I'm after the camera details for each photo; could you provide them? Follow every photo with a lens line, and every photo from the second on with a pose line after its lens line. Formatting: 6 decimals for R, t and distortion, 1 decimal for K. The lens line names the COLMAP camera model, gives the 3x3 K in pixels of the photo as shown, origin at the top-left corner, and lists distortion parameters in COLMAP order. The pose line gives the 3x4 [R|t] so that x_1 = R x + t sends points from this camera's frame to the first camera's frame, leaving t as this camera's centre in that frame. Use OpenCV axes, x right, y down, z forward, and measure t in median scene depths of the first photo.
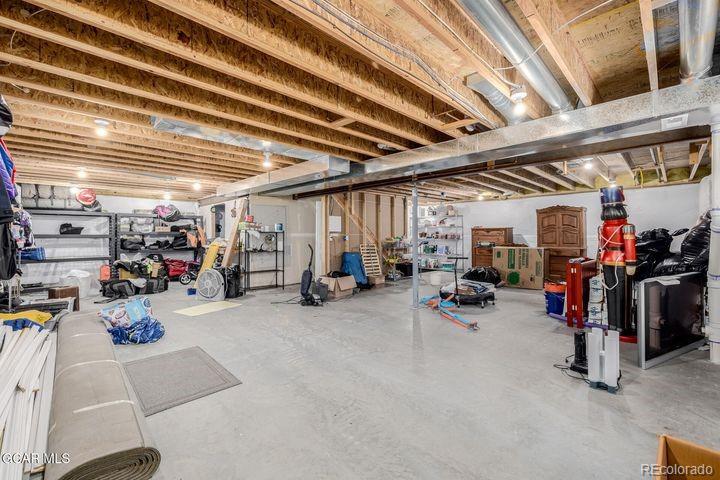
lens RADIAL K [[309.4, 0, 359.5], [0, 309.4, 235.1], [0, 0, 1]] dist [-0.000009, -0.000011]
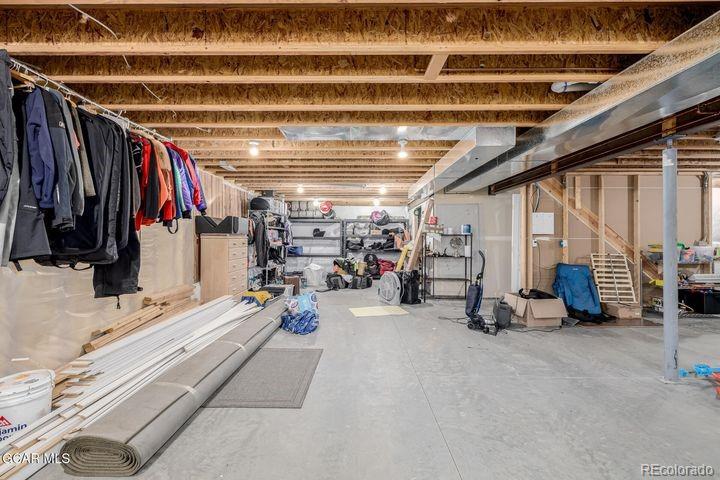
lens RADIAL K [[309.4, 0, 359.9], [0, 309.4, 239.4], [0, 0, 1]] dist [-0.000009, -0.000011]
pose [[0.702337, 0.009536, -0.711781, 0.149299], [-0.005767, 0.999954, 0.007706, -0.002034], [0.711821, -0.001308, 0.702360, 0.213614]]
